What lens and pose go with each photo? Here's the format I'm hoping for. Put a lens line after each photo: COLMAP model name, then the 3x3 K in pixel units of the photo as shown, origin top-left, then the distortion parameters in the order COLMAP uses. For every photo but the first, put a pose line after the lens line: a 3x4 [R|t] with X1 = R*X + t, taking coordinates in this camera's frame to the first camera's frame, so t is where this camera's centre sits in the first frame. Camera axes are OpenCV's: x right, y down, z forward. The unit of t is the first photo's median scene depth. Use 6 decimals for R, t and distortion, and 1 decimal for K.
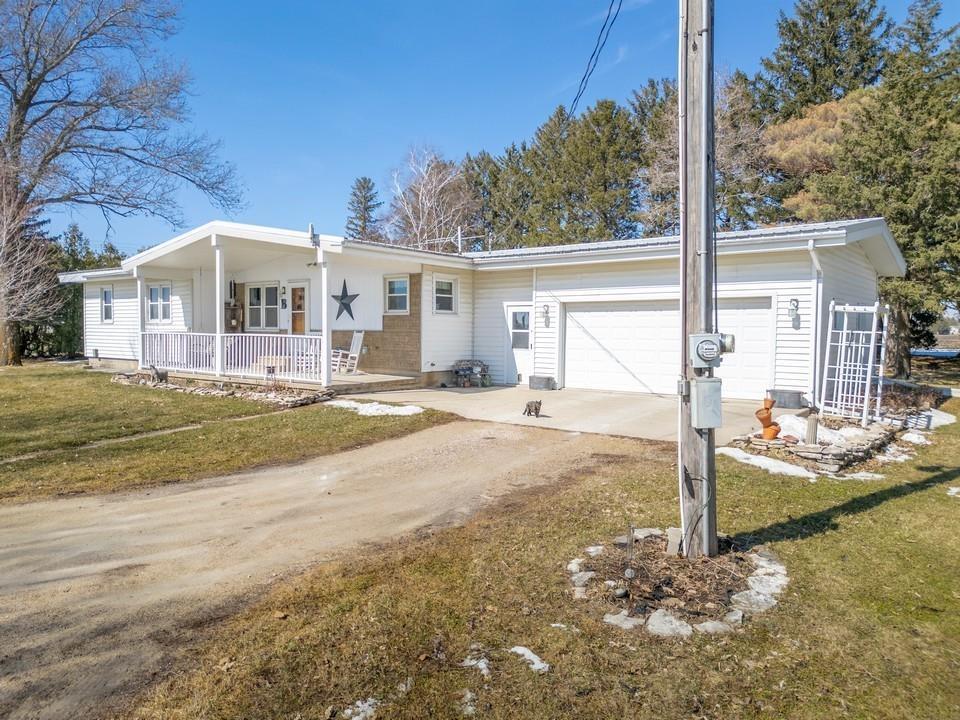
lens RADIAL K [[682.6, 0, 480.7], [0, 682.6, 335.0], [0, 0, 1]] dist [0.003889, 0.001105]
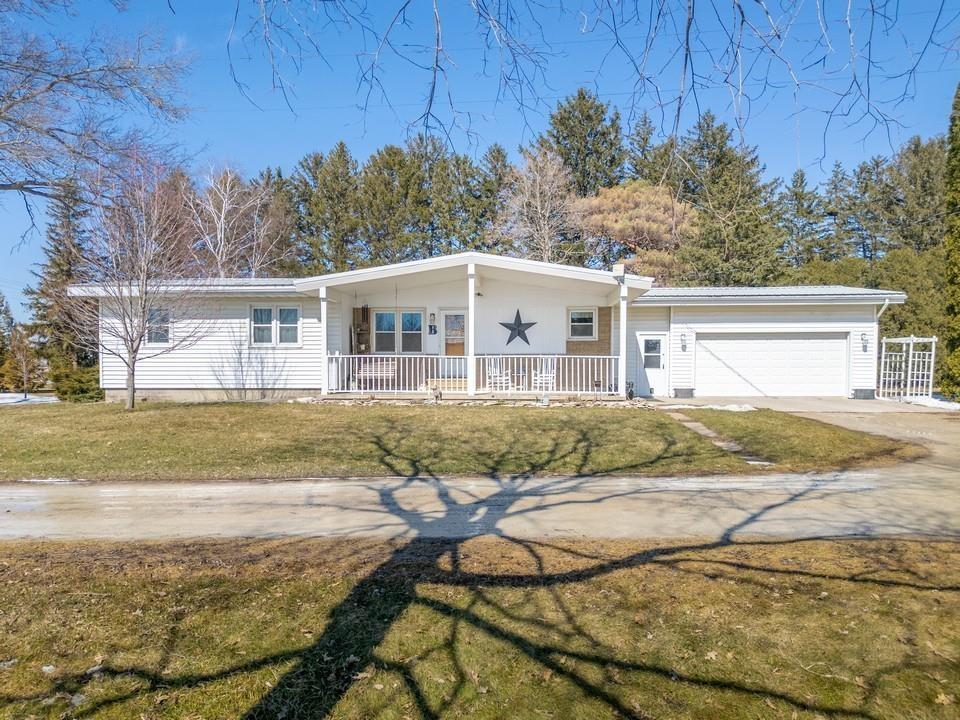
lens RADIAL K [[660.3, 0, 480.0], [0, 660.3, 360.0], [0, 0, 1]] dist [0.002625, 0.000704]
pose [[0.841953, -0.005792, 0.539519, -0.871913], [0.008126, 0.999965, -0.001946, 0.004402], [-0.539489, 0.006022, 0.841971, 0.127914]]
